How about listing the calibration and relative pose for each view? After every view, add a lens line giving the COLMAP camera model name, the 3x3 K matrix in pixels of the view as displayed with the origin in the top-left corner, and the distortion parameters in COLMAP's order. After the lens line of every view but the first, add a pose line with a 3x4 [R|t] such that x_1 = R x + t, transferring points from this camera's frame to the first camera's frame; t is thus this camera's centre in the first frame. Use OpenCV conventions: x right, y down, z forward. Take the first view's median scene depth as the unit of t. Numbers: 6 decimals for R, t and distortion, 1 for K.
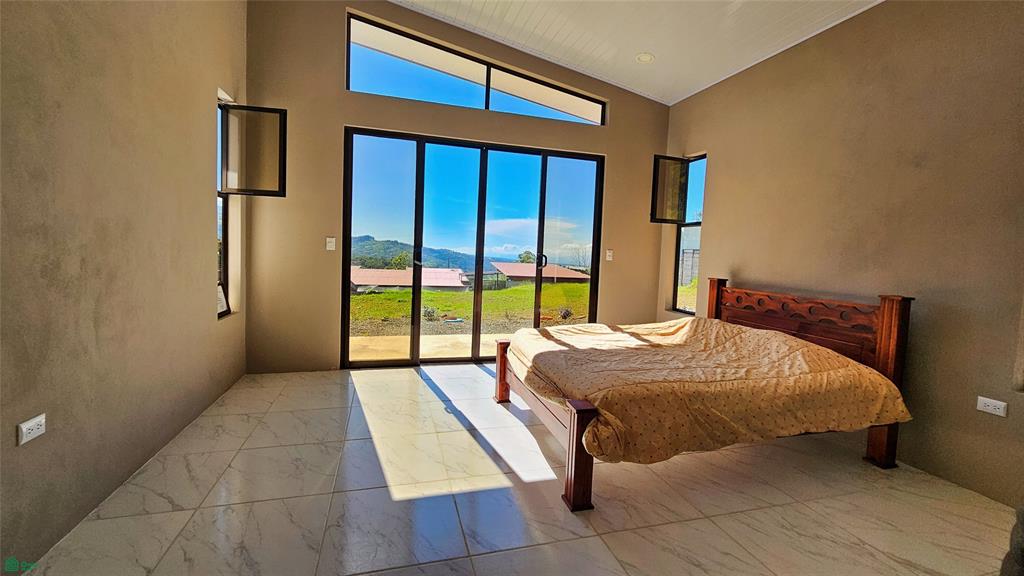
lens RADIAL K [[423.9, 0, 518.5], [0, 423.9, 278.9], [0, 0, 1]] dist [-0.000389, -0.000631]
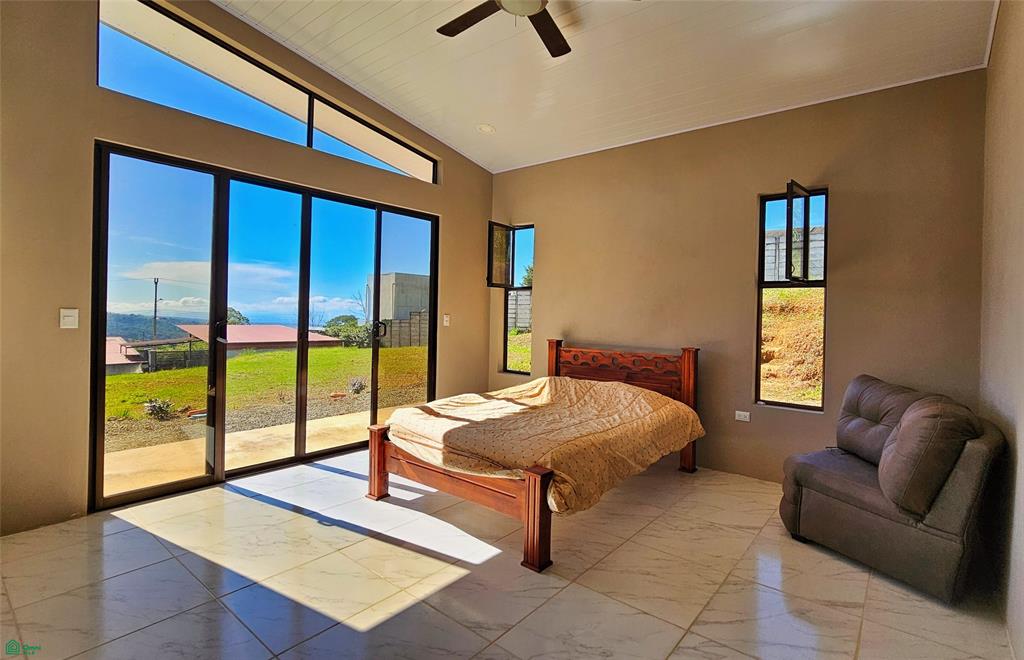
lens RADIAL K [[485.4, 0, 549.3], [0, 485.4, 316.7], [0, 0, 1]] dist [-0.002177, -0.000661]
pose [[0.801589, -0.025676, 0.597323, -0.323608], [0.048413, 0.998584, -0.022045, -0.037025], [-0.595912, 0.046589, 0.801697, -0.012015]]
